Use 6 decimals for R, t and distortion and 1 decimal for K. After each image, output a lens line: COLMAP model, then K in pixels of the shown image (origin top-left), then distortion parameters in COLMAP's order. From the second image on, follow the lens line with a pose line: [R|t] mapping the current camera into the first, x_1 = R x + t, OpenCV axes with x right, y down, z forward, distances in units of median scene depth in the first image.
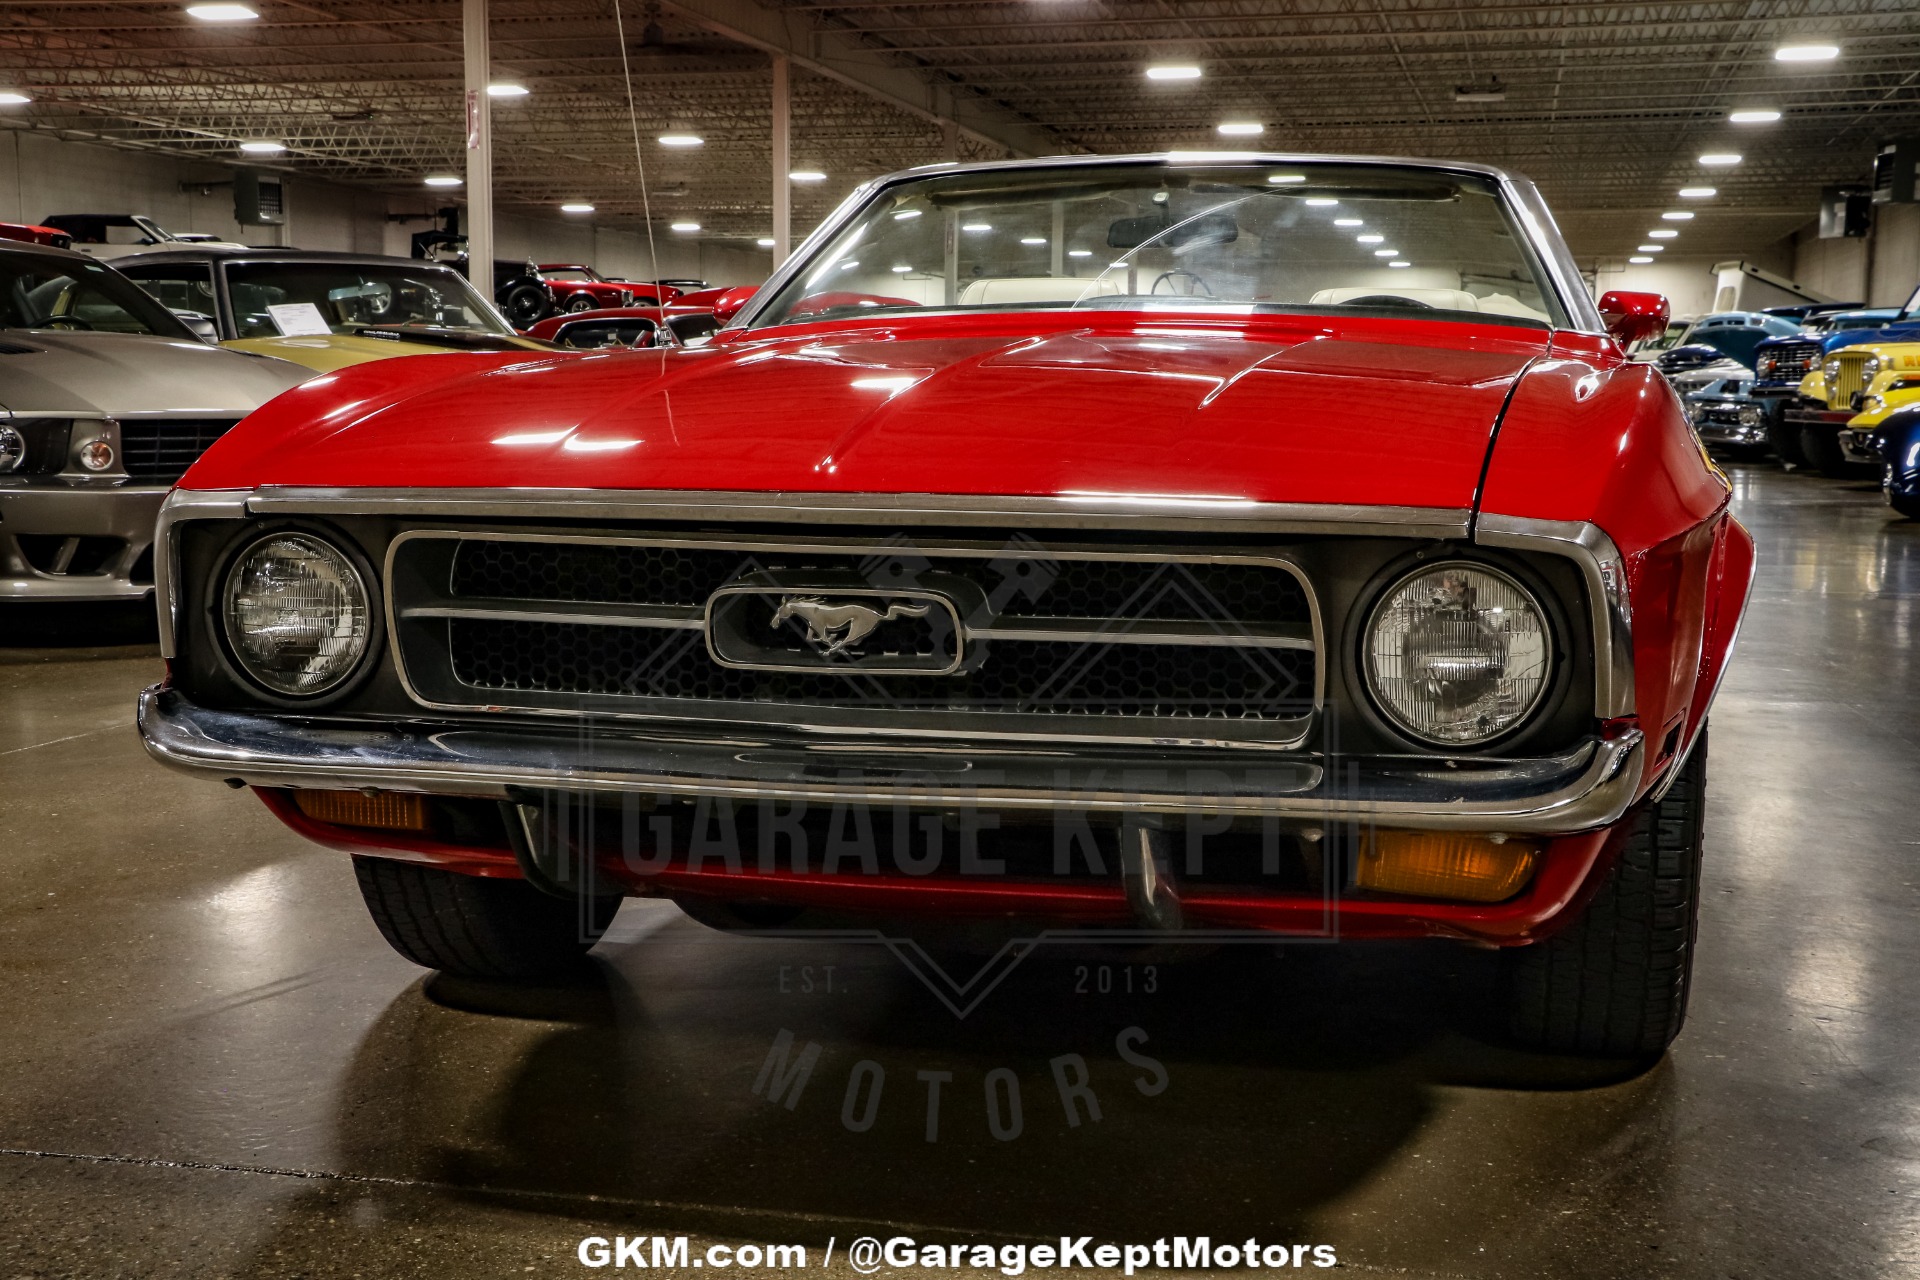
lens RADIAL K [[2330.3, 0, 963.4], [0, 2330.3, 636.1], [0, 0, 1]] dist [-0.035325, 0.345144]
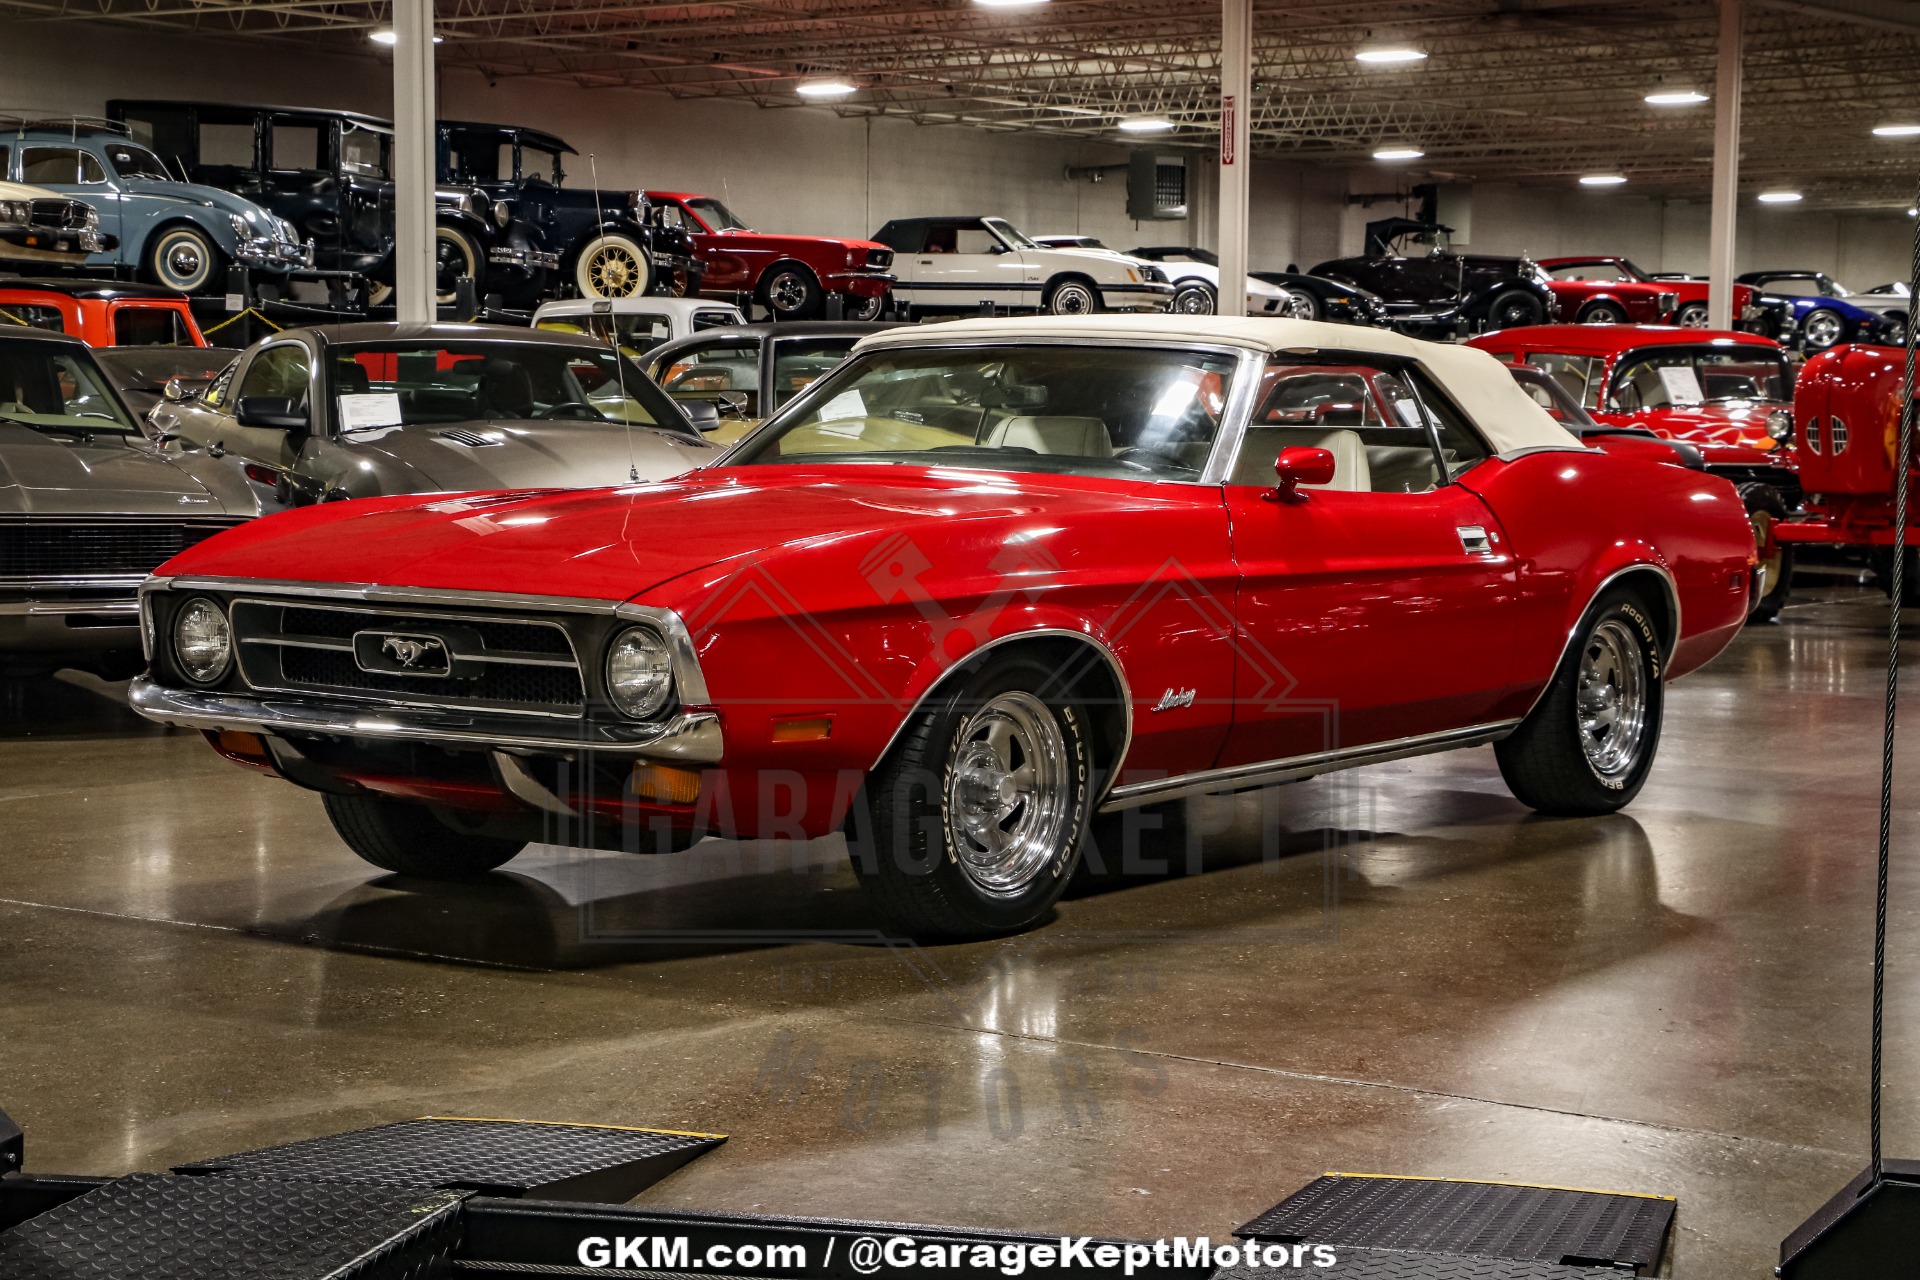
lens RADIAL K [[3359.2, 0, 960.0], [0, 3359.2, 640.0], [0, 0, 1]] dist [0.151922, 0.544425]
pose [[0.929593, 0.031240, -0.367261, 0.450600], [-0.046405, 0.998393, -0.032532, 0.018005], [0.365655, 0.047284, 0.929549, -0.475242]]
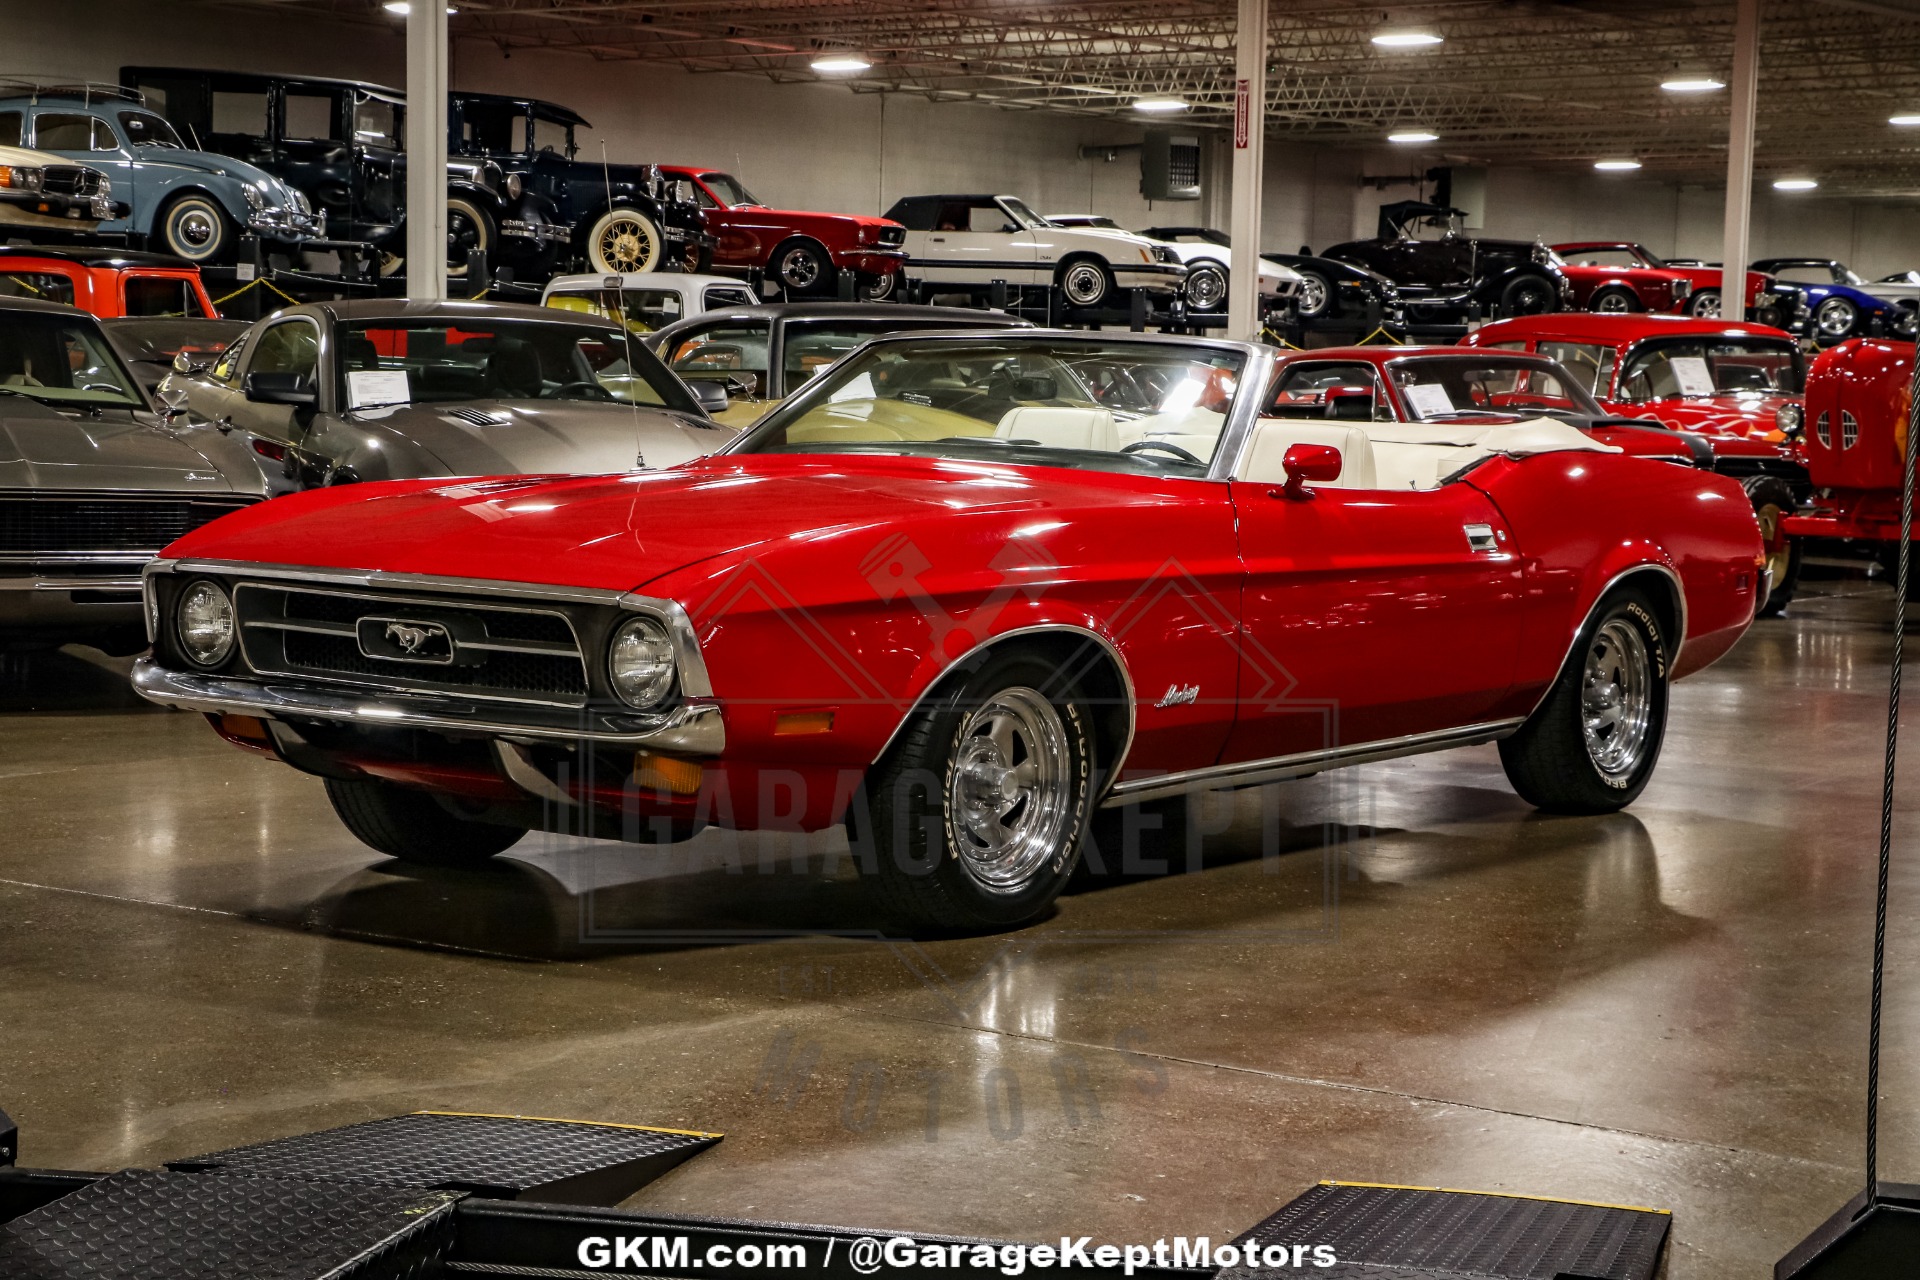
lens RADIAL K [[3359.2, 0, 960.0], [0, 3359.2, 640.0], [0, 0, 1]] dist [0.151922, 0.544425]
pose [[0.928248, 0.046448, -0.369049, 0.450915], [-0.060017, 0.997875, -0.025368, 0.012903], [0.367087, 0.045697, 0.929063, -0.474005]]
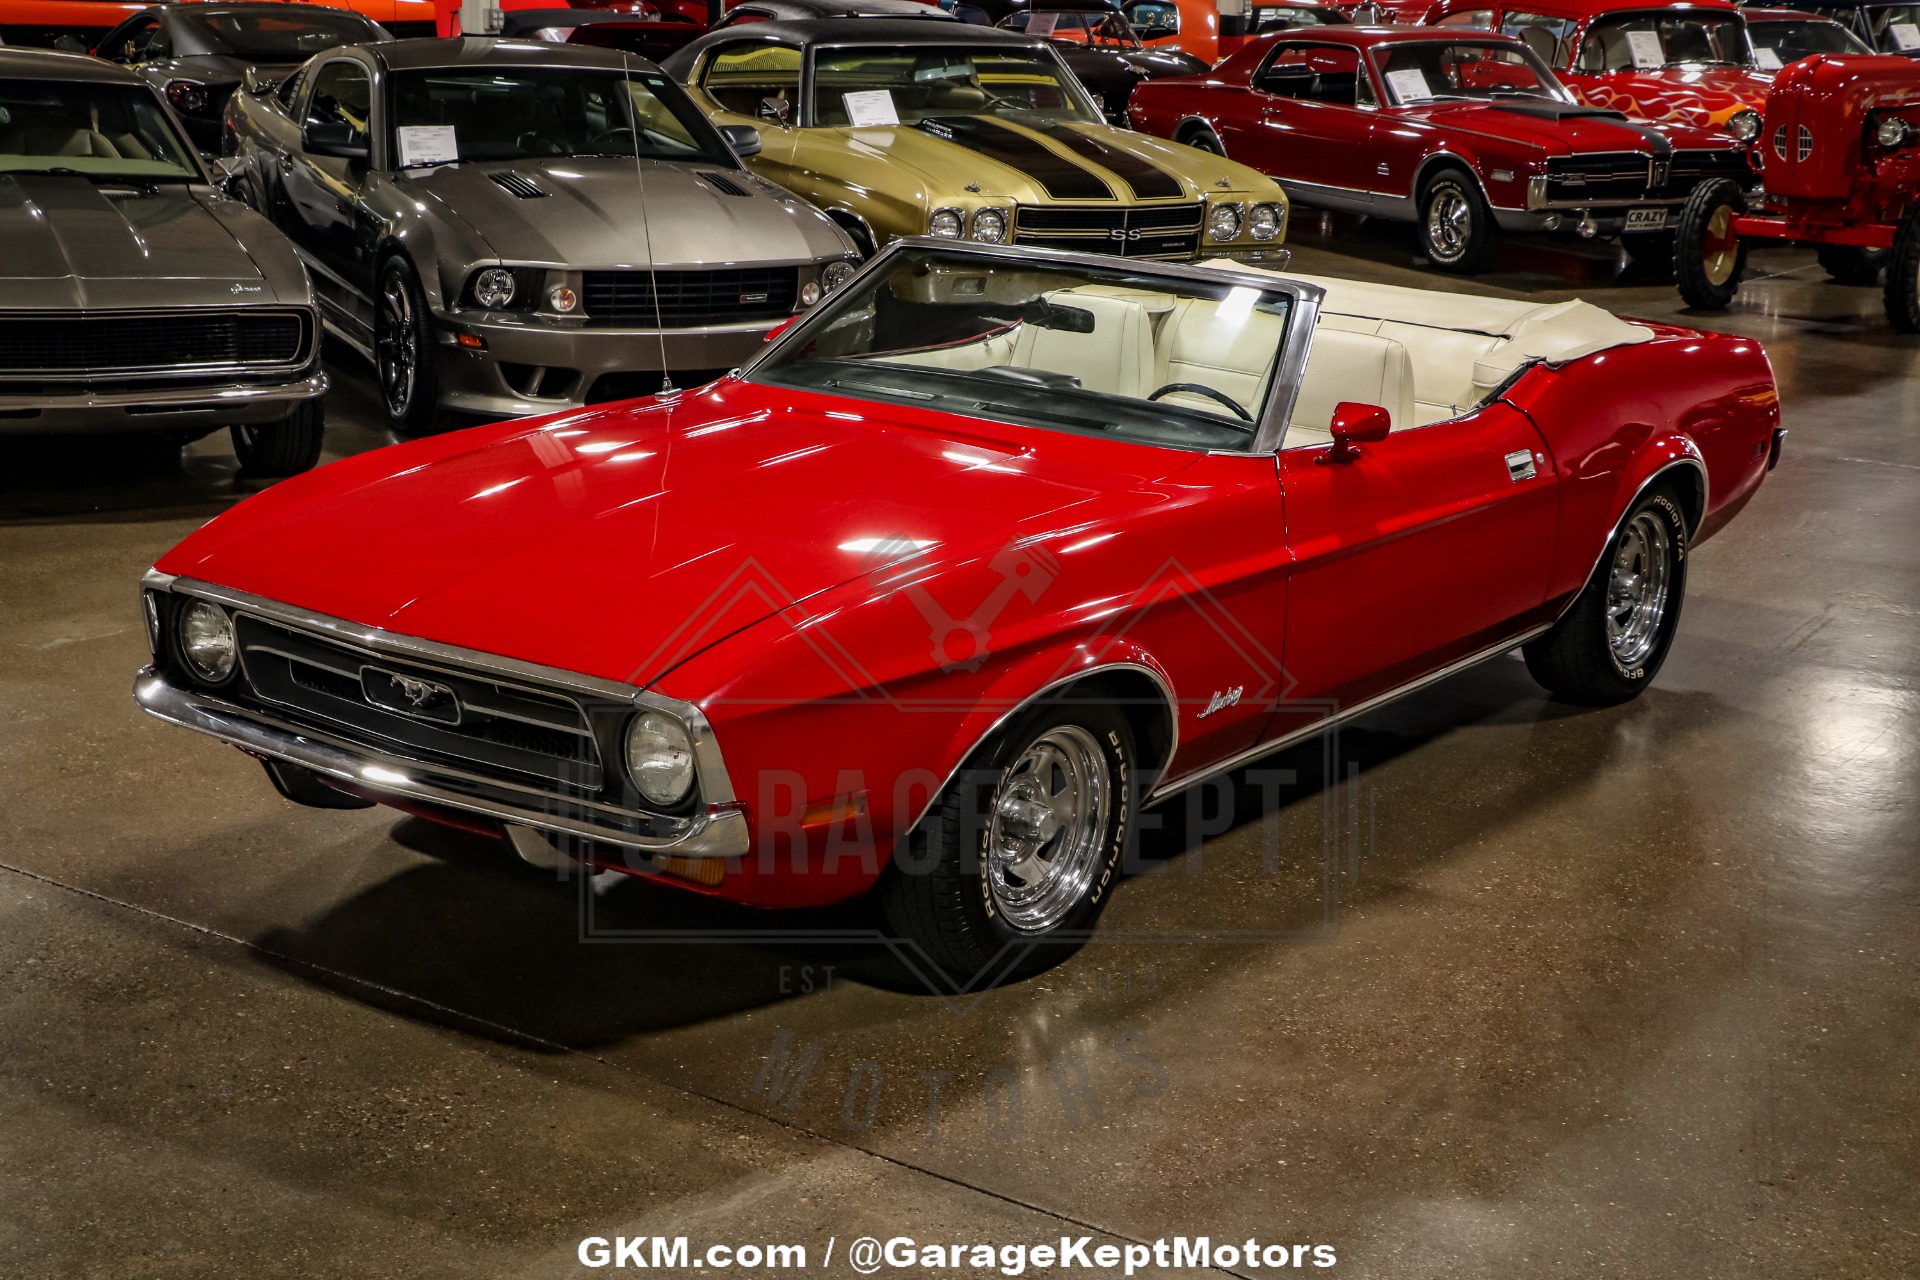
lens RADIAL K [[2826.9, 0, 963.3], [0, 2826.9, 637.4], [0, 0, 1]] dist [0.031458, 0.580859]
pose [[0.927452, 0.114714, -0.355913, 0.362645], [-0.068814, 0.987886, 0.139087, -0.121966], [0.367557, -0.104505, 0.924111, -0.298798]]
